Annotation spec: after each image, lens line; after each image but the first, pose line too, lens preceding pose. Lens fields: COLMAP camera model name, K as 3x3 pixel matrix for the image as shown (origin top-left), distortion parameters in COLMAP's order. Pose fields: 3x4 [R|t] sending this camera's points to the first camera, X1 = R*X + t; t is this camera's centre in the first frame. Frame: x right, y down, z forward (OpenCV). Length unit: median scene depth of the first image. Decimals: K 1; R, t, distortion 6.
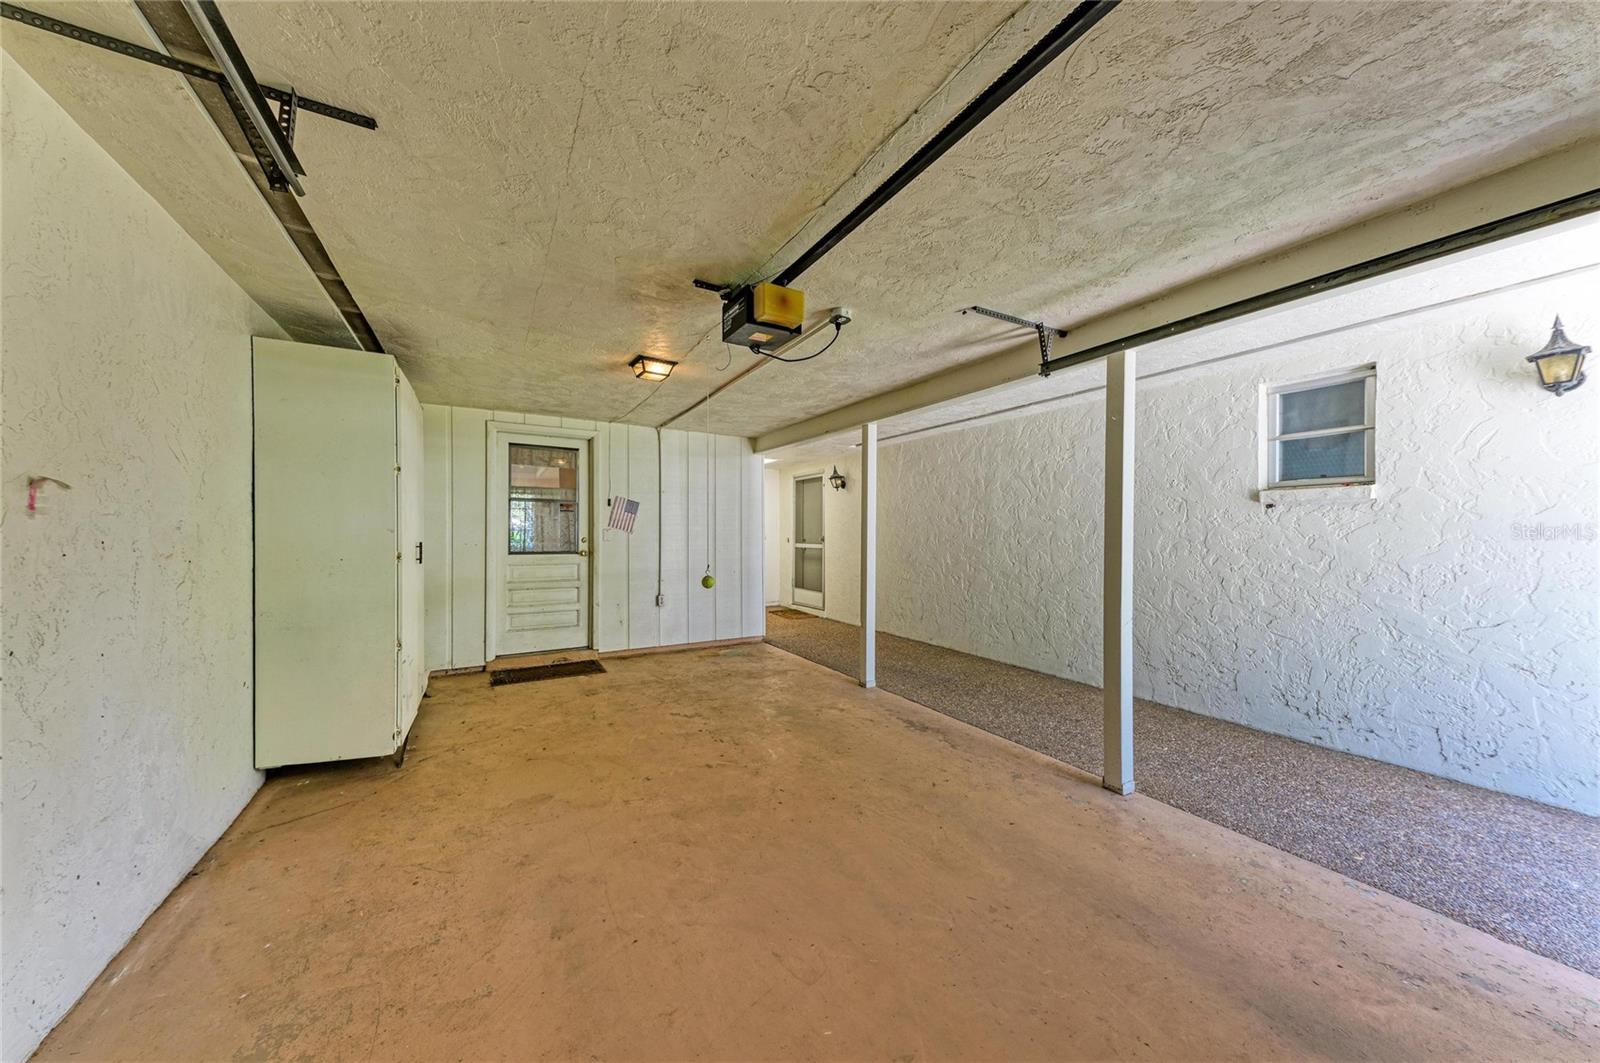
lens RADIAL K [[542.3, 0, 799.9], [0, 542.3, 533.2], [0, 0, 1]] dist [0.012758, 0.000120]
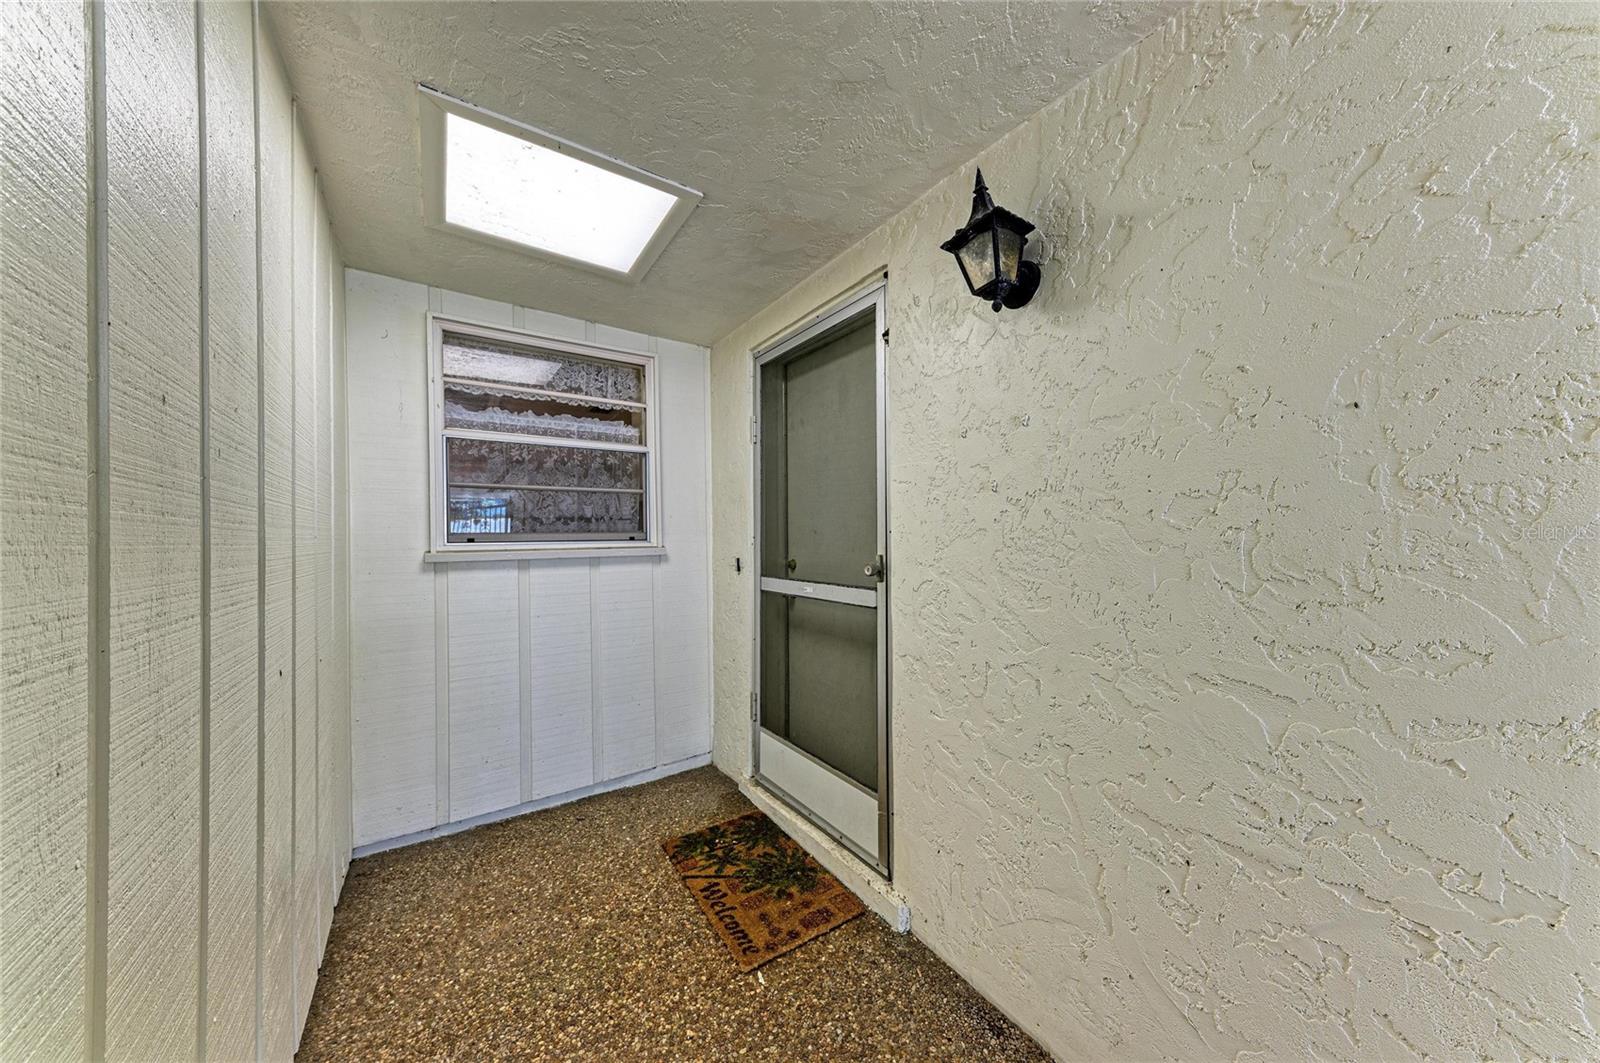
lens RADIAL K [[542.3, 0, 802.6], [0, 542.3, 536.1], [0, 0, 1]] dist [0.012758, 0.000120]
pose [[0.996907, -0.005372, 0.078413, -0.009388], [0.005827, 0.999967, -0.005572, -0.002234], [-0.078380, 0.006011, 0.996905, 0.713801]]
